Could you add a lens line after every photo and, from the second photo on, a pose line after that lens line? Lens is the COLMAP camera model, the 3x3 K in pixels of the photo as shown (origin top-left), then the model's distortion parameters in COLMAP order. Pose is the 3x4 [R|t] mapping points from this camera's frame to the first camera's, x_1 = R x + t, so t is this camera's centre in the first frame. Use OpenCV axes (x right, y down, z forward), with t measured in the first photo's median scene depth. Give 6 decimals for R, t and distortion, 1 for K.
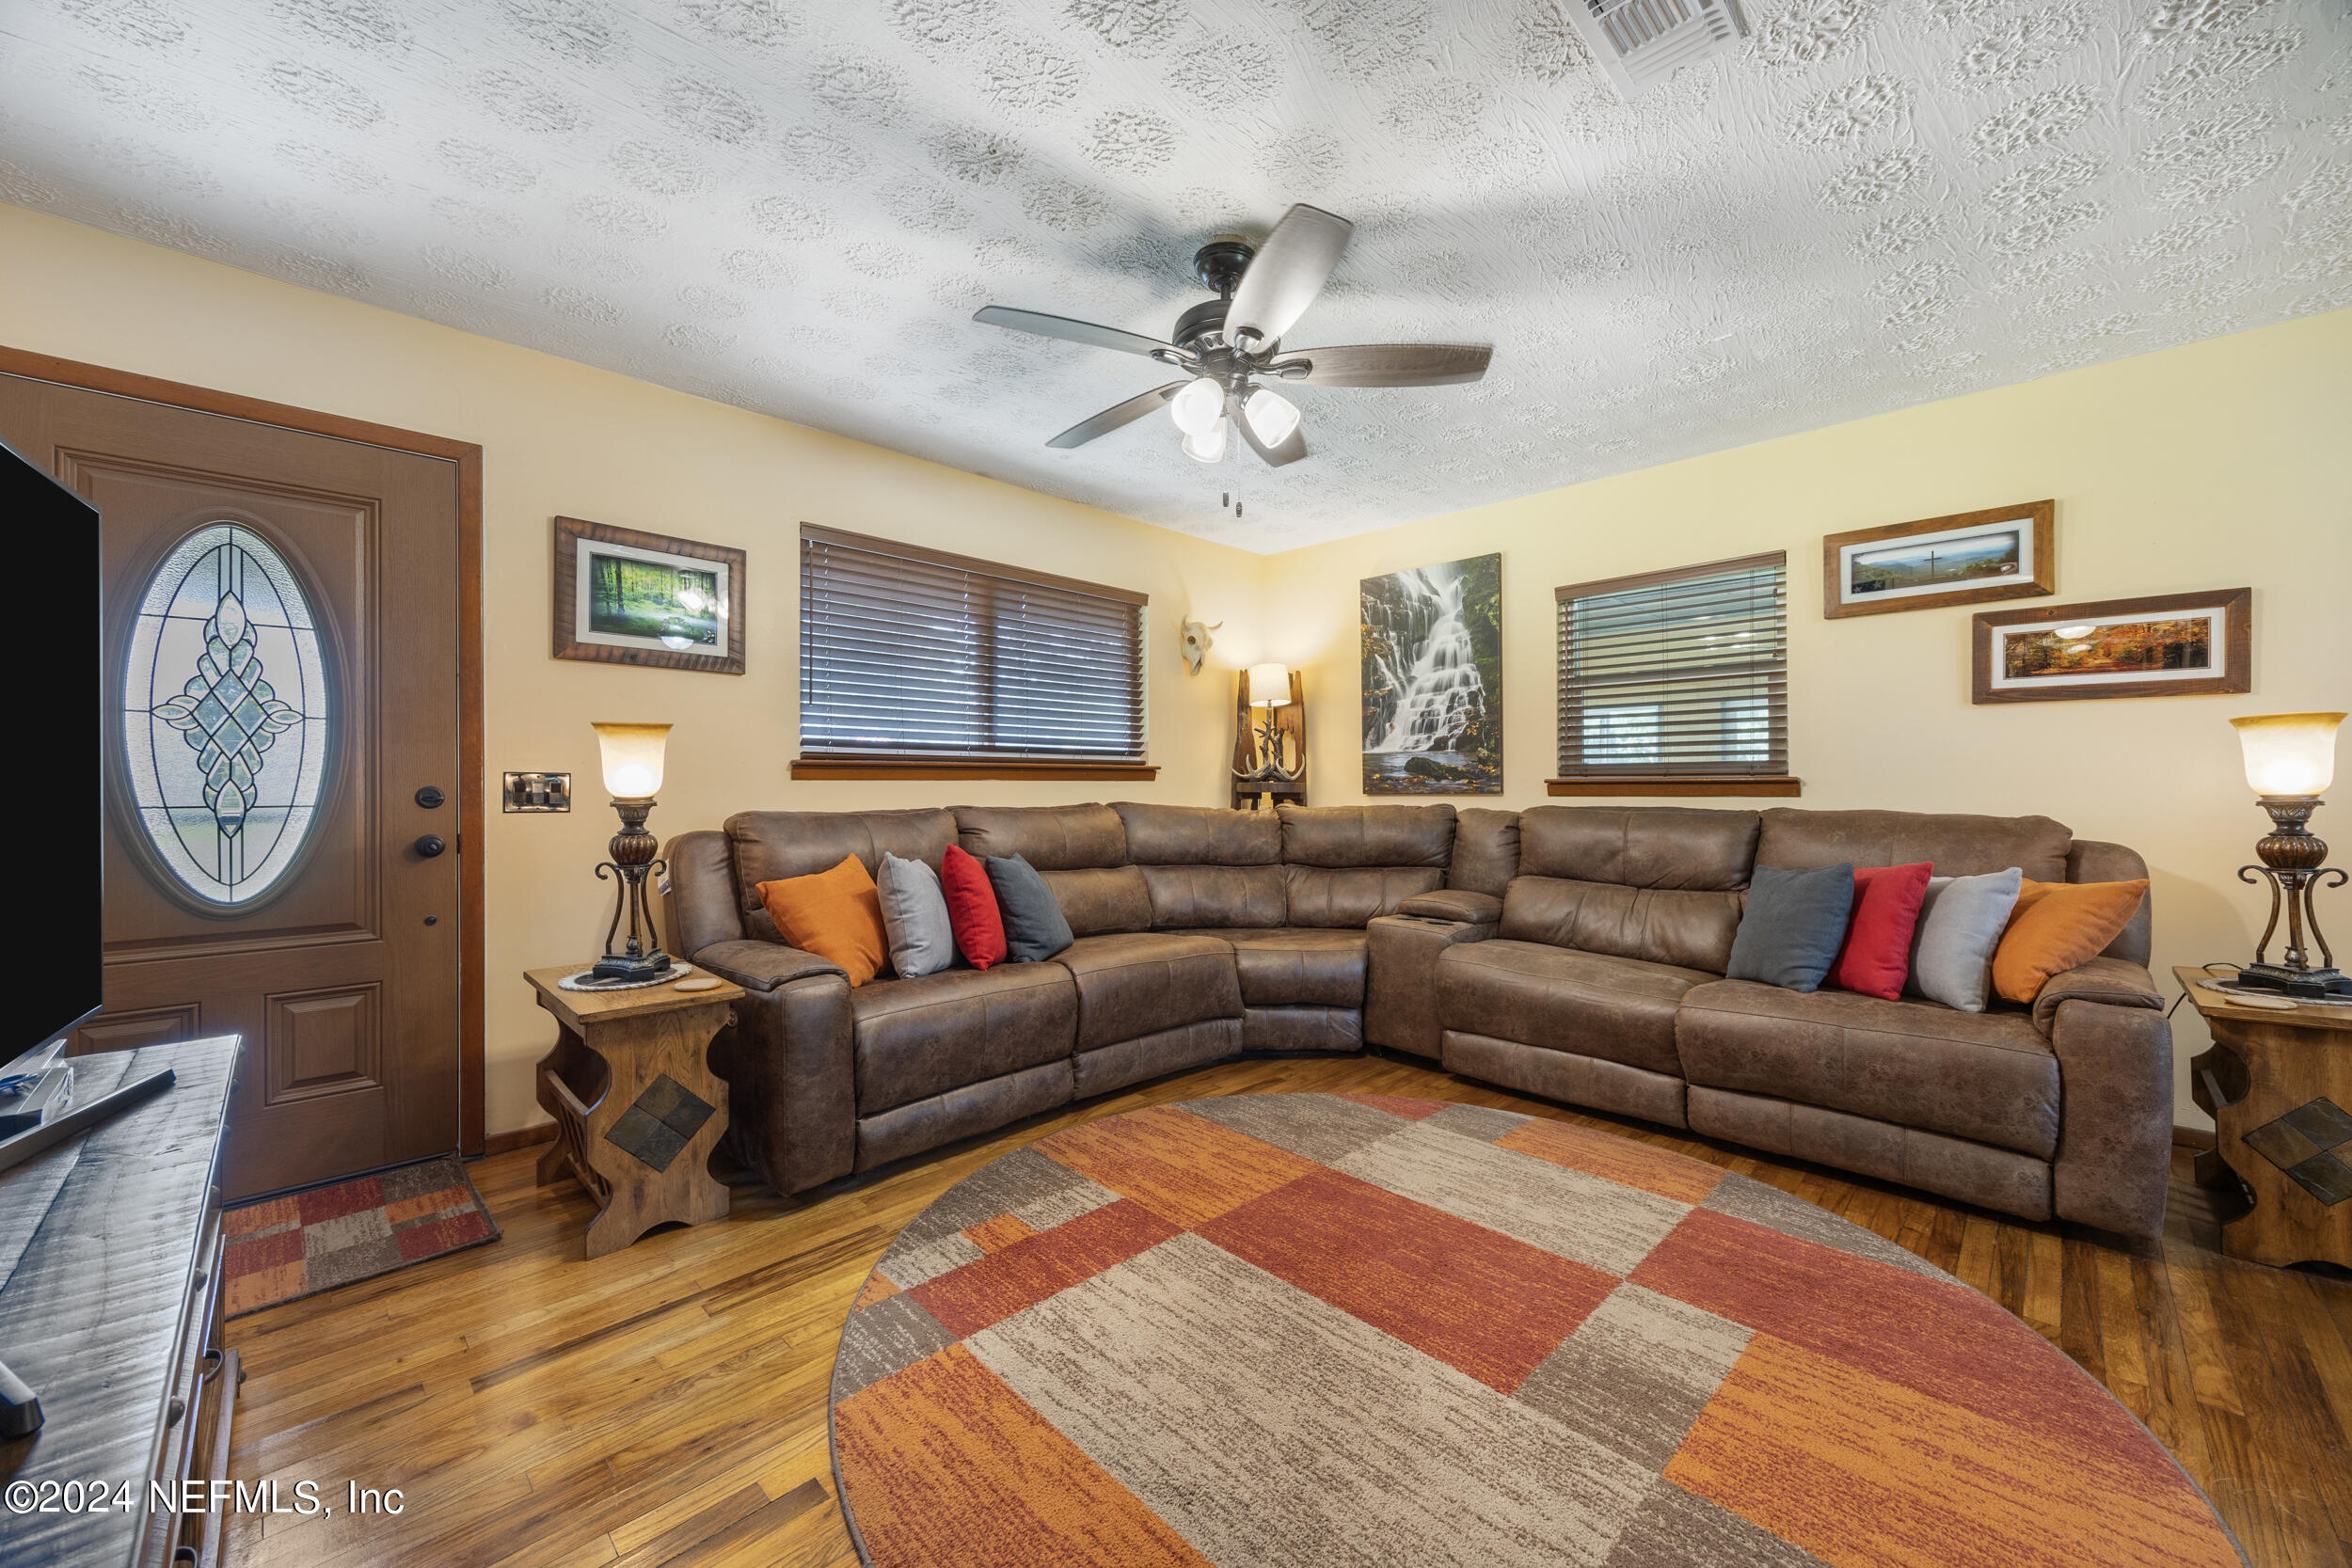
lens RADIAL K [[893.8, 0, 1167.5], [0, 893.8, 782.5], [0, 0, 1]] dist [-0.004219, 0.000219]
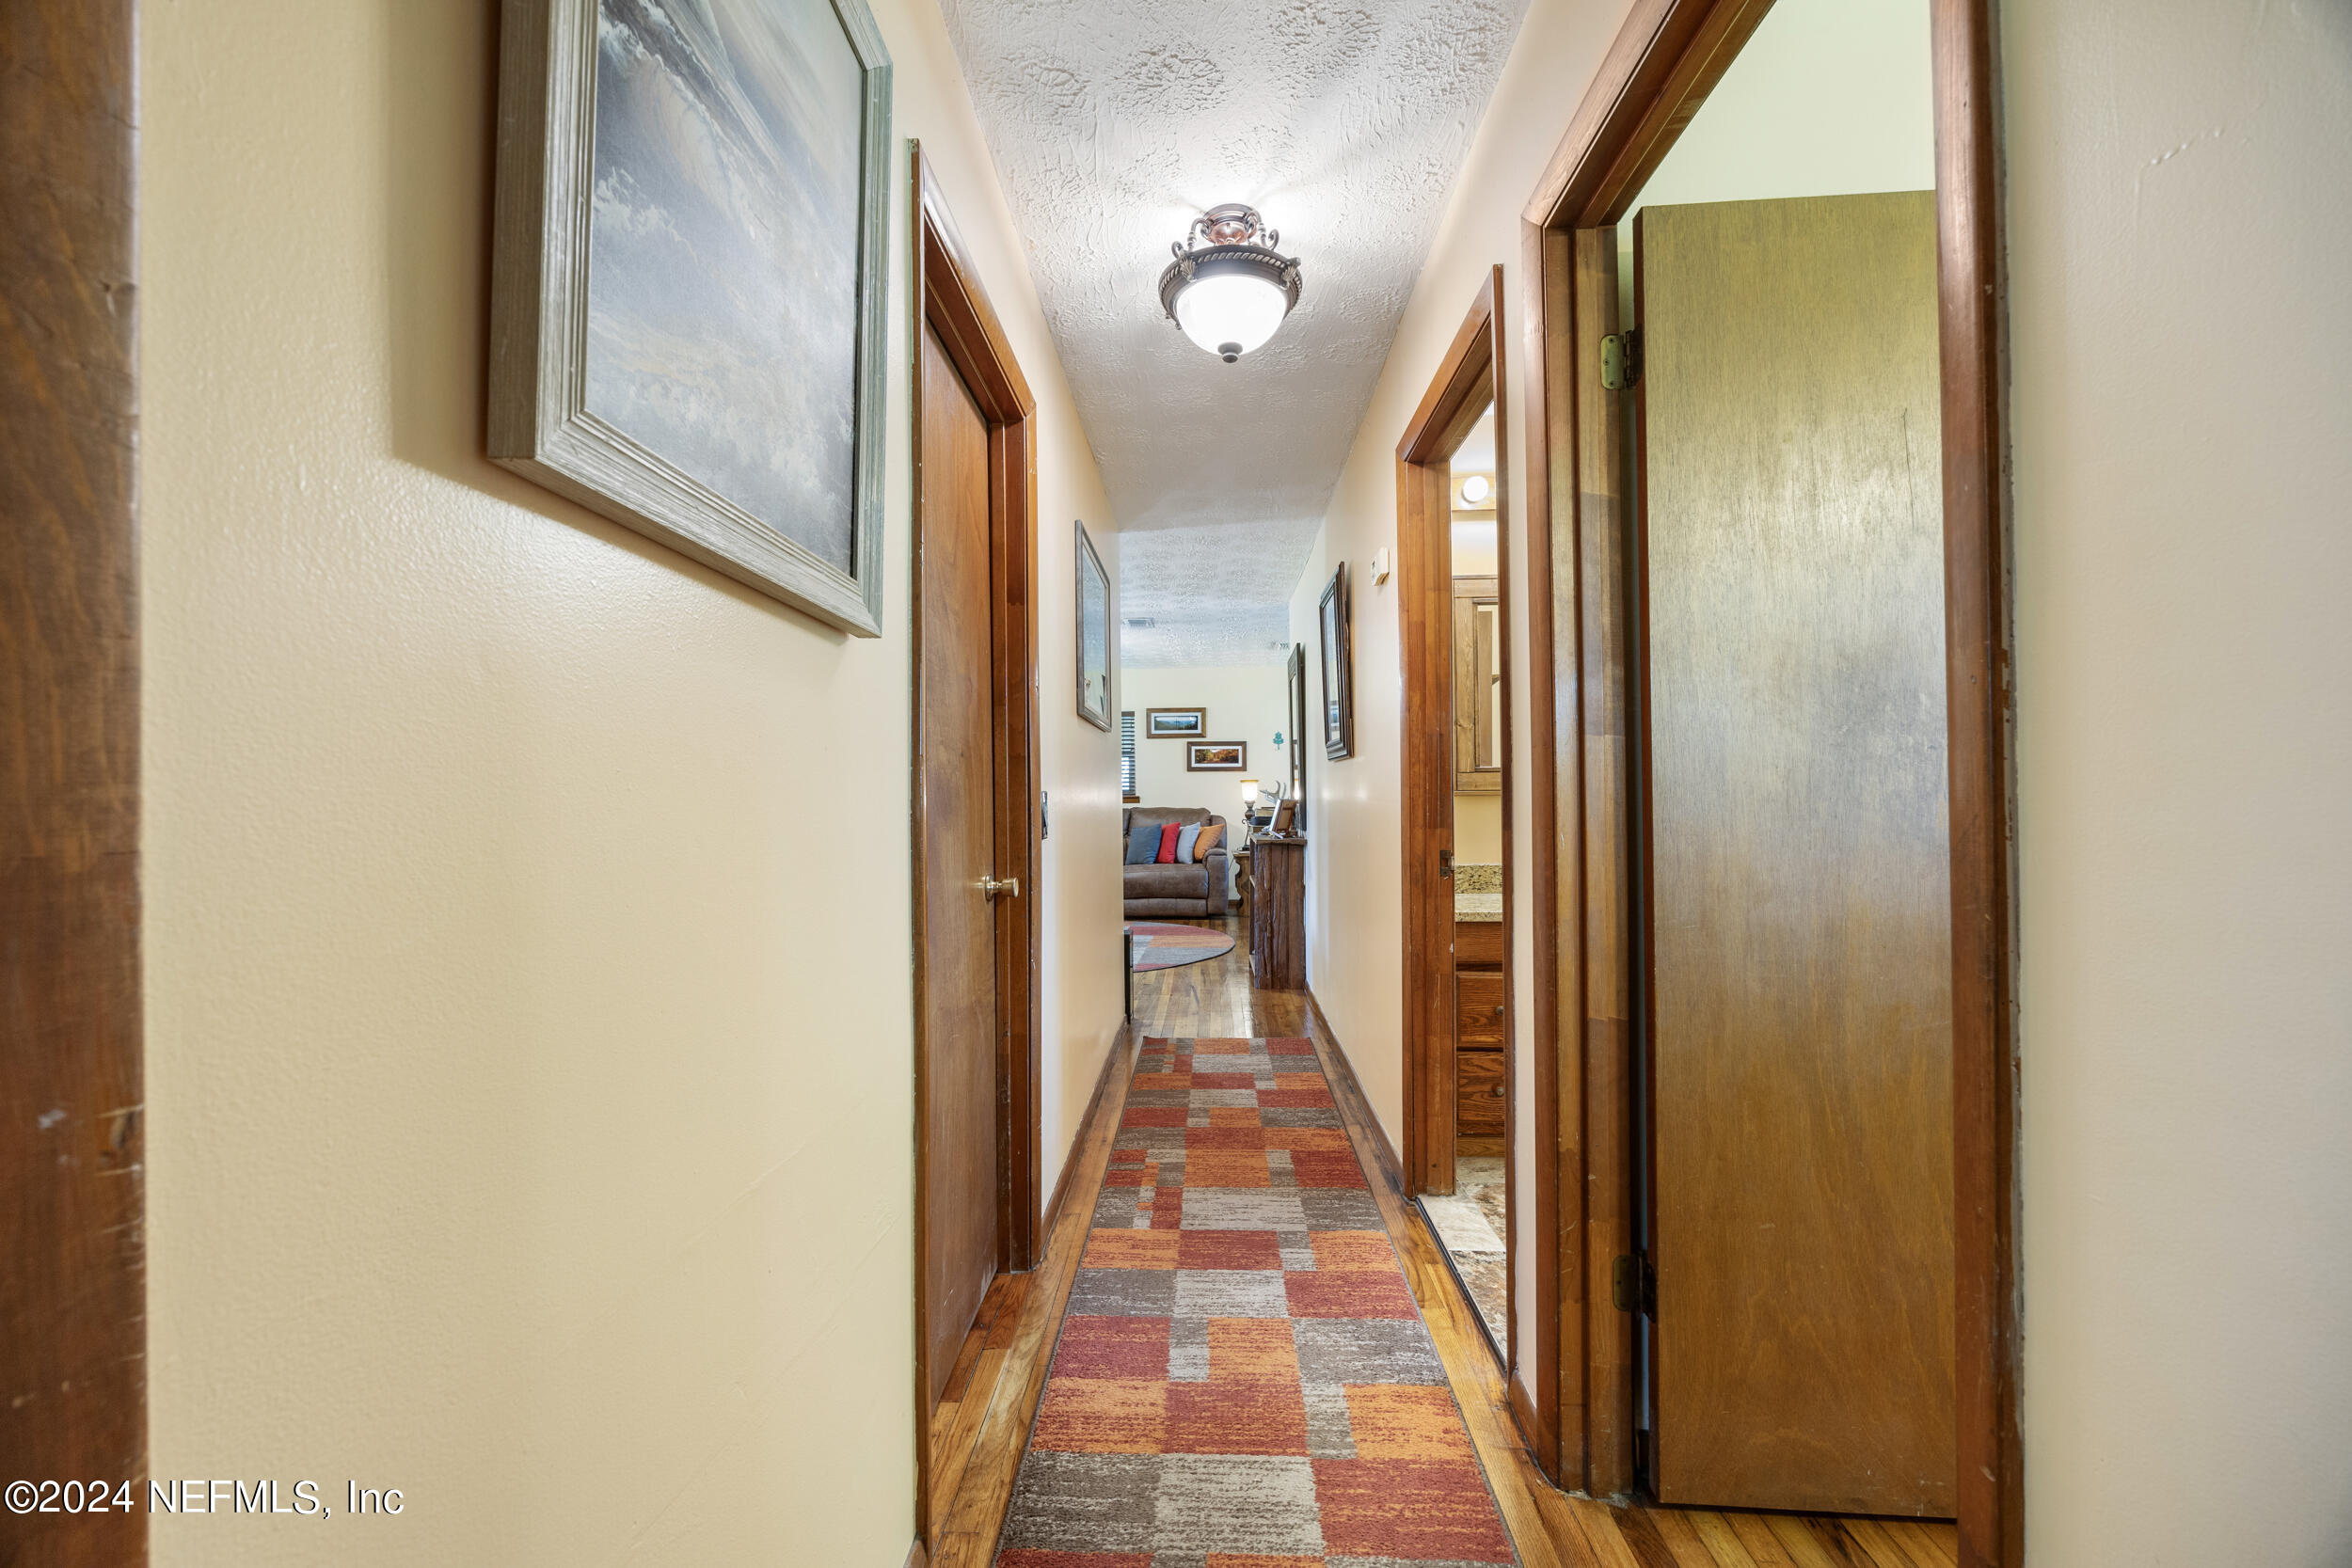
lens RADIAL K [[893.8, 0, 1172.0], [0, 893.8, 780.0], [0, 0, 1]] dist [-0.004219, 0.000219]
pose [[0.737930, 0.005368, 0.674856, -1.199789], [0.008181, 0.999824, -0.016898, -0.008628], [-0.674828, 0.017991, 0.737756, -1.221148]]
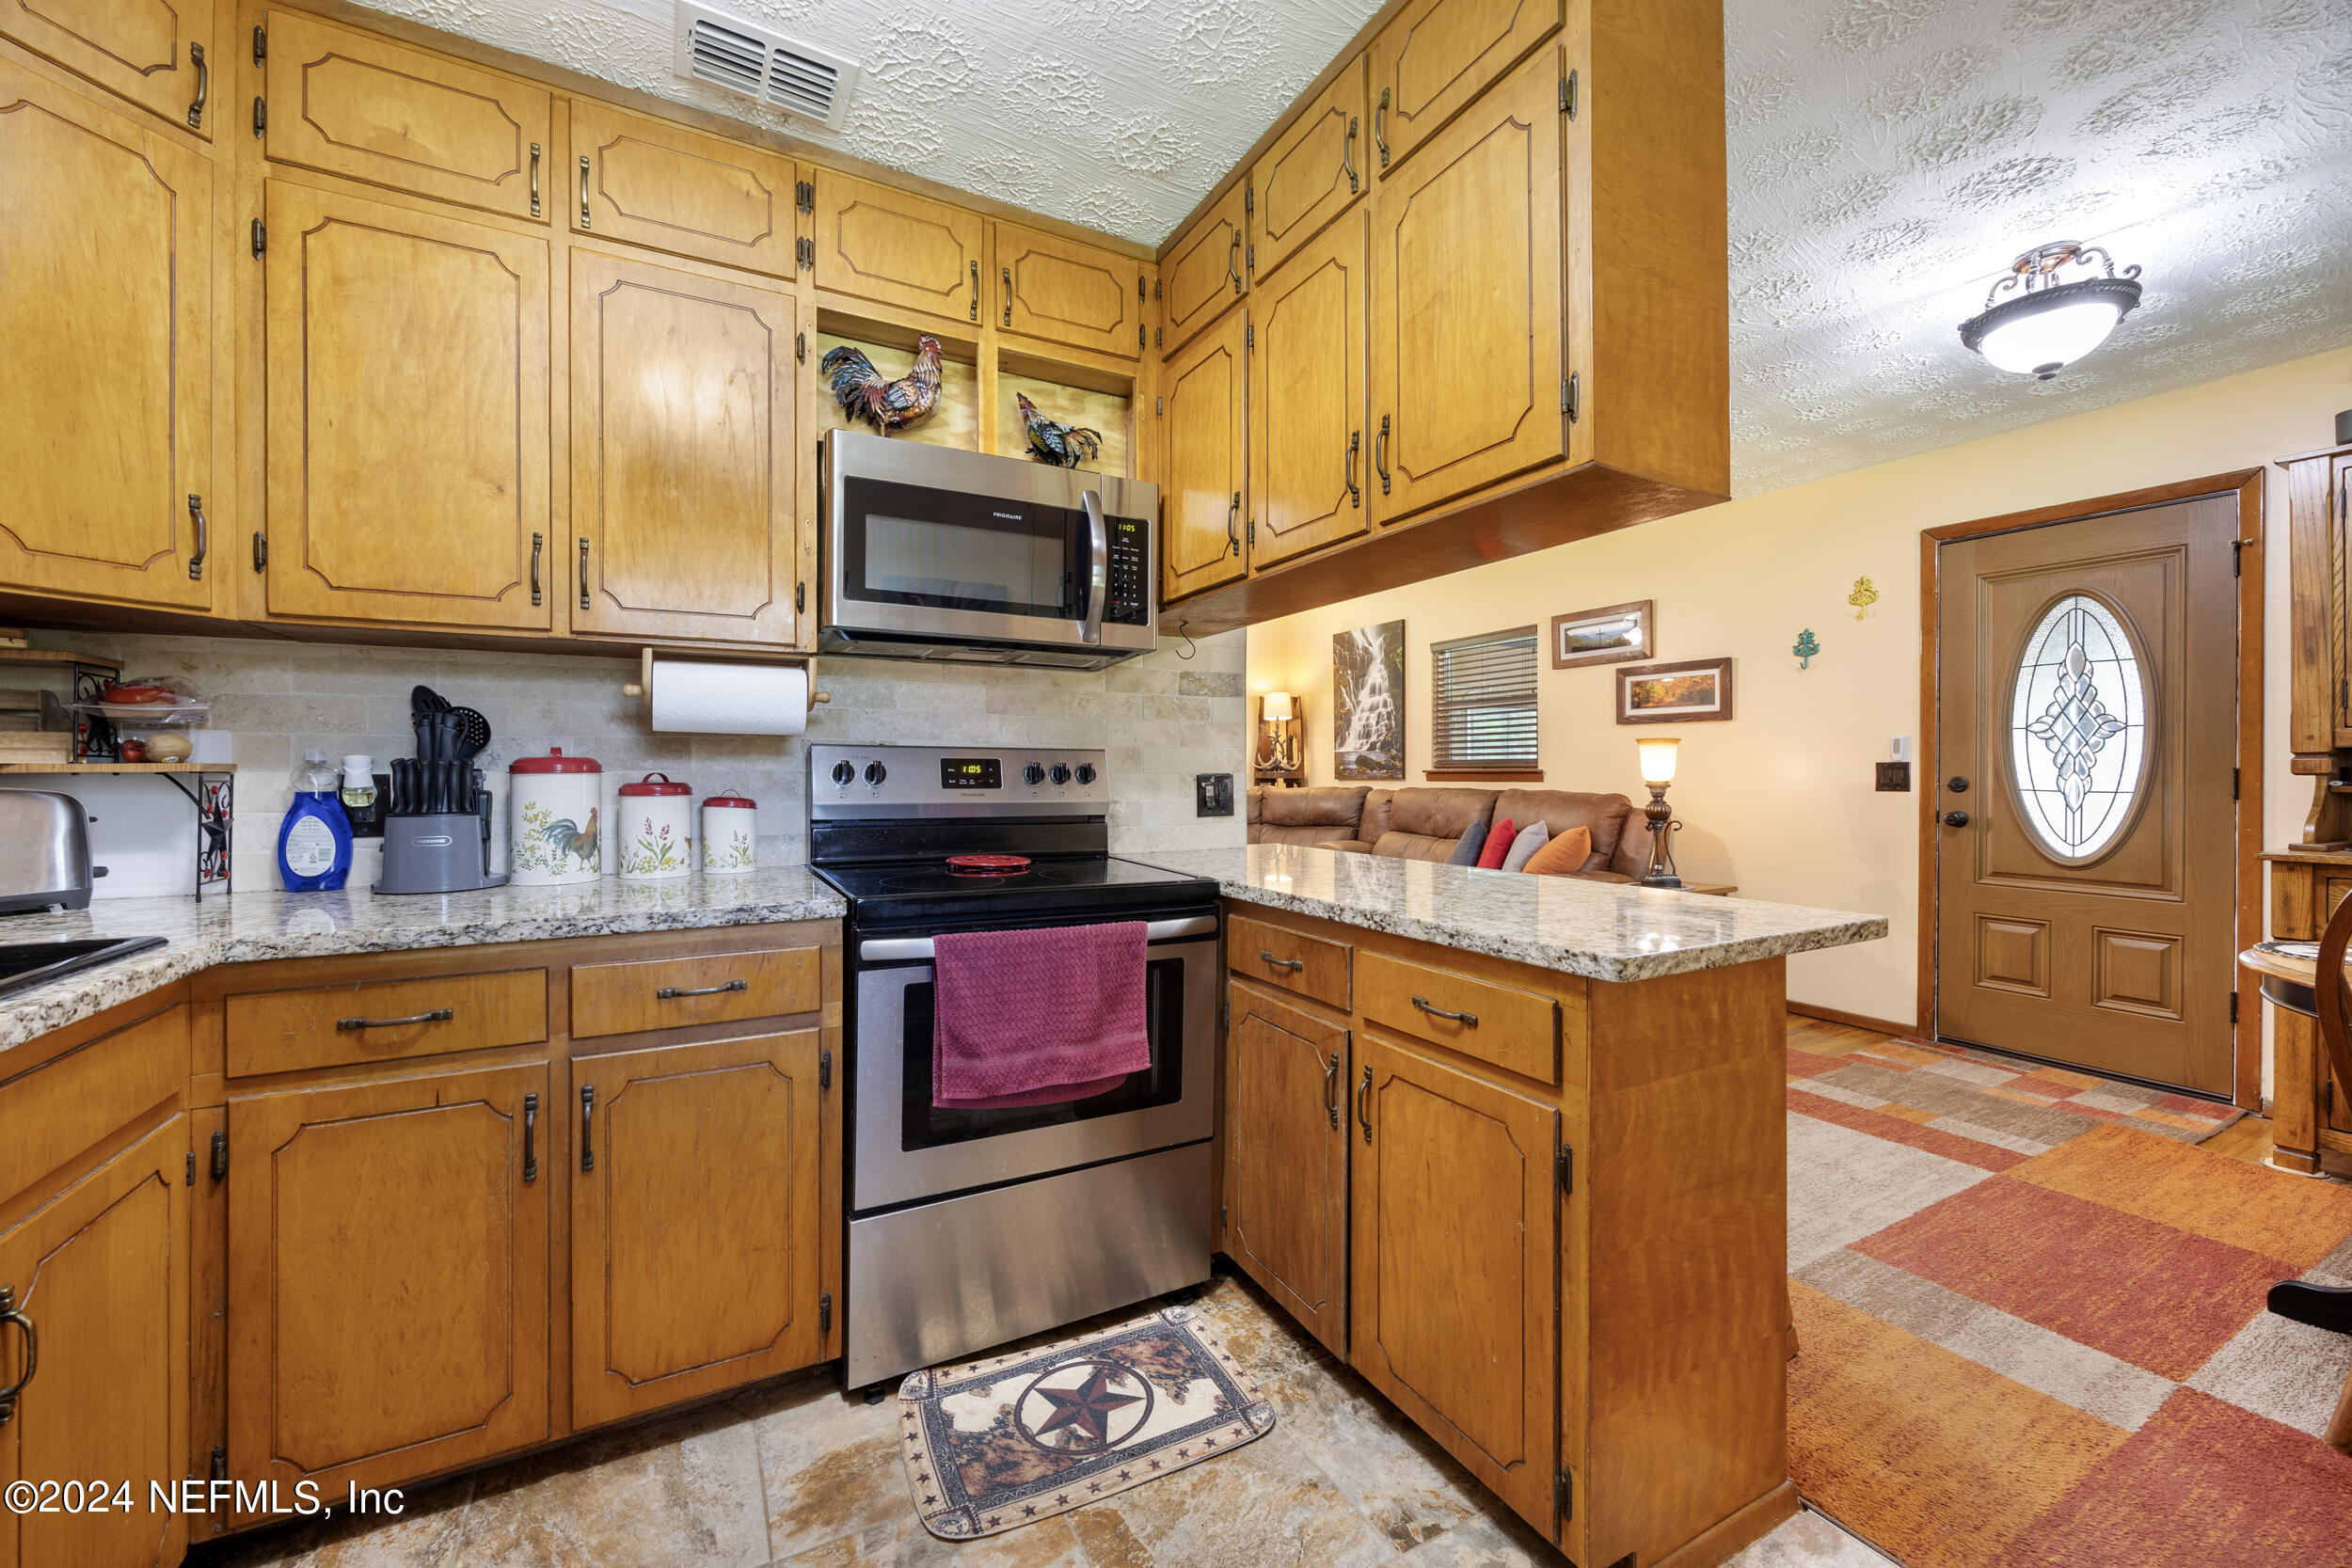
lens RADIAL K [[893.8, 0, 1168.6], [0, 893.8, 778.4], [0, 0, 1]] dist [-0.004219, 0.000219]
pose [[0.956908, 0.002997, -0.290375, 0.612981], [0.000649, 0.999922, 0.012460, -0.011618], [0.290389, -0.012112, 0.956832, -0.802533]]
